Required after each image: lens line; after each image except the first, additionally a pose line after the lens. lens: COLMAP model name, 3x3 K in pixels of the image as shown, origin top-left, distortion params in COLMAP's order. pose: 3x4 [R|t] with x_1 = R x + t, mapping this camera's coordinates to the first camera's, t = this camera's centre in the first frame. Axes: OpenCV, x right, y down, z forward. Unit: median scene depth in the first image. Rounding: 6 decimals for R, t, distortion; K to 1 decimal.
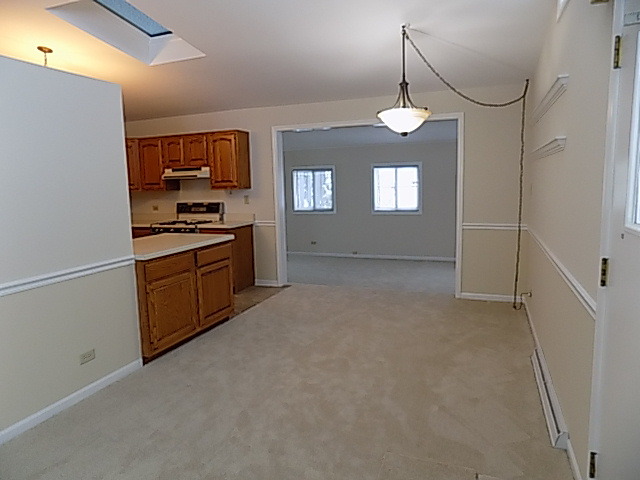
lens RADIAL K [[430.3, 0, 320.9], [0, 430.3, 236.5], [0, 0, 1]] dist [-0.081215, 0.077095]
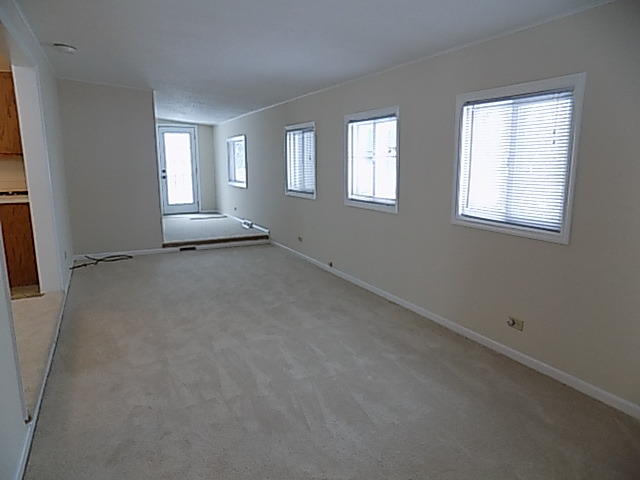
lens RADIAL K [[430.3, 0, 320.9], [0, 430.3, 236.5], [0, 0, 1]] dist [-0.081215, 0.077095]
pose [[0.728593, 0.134673, -0.671577, 0.726197], [-0.071800, 0.990095, 0.120650, -0.113737], [0.681174, -0.039685, 0.731046, 0.821268]]
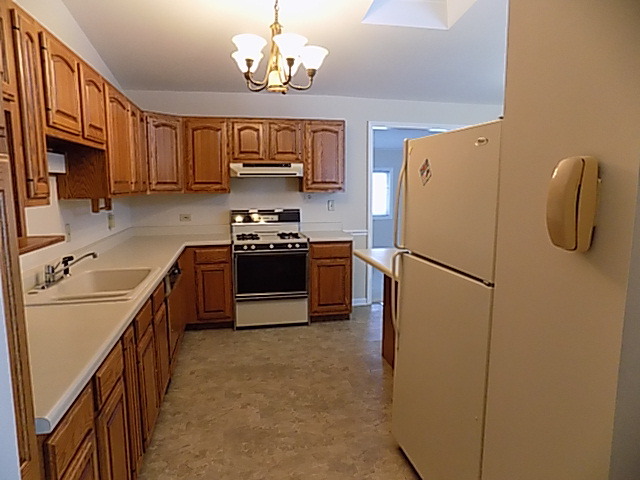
lens RADIAL K [[430.3, 0, 320.9], [0, 430.3, 236.5], [0, 0, 1]] dist [-0.081215, 0.077095]
pose [[0.844135, -0.040765, 0.534579, -0.654825], [0.047454, 0.998873, 0.001238, -0.027980], [-0.534027, 0.024323, 0.845118, 0.317439]]
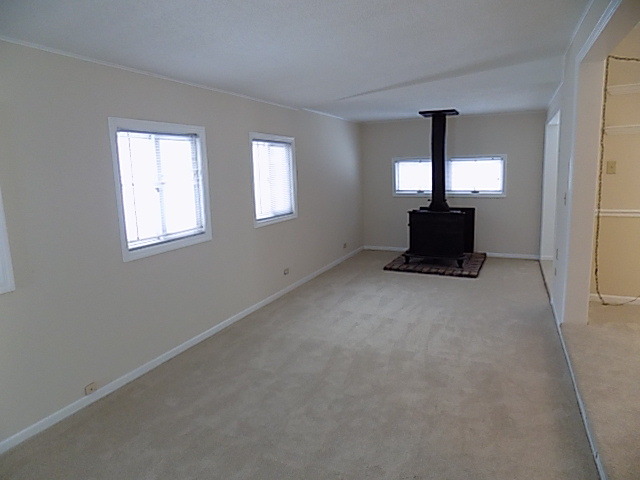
lens RADIAL K [[430.3, 0, 320.9], [0, 430.3, 236.5], [0, 0, 1]] dist [-0.081215, 0.077095]
pose [[0.059490, -0.127177, 0.990094, -0.316185], [0.157898, 0.980563, 0.116466, -0.129984], [-0.985662, 0.149405, 0.078415, 1.202800]]
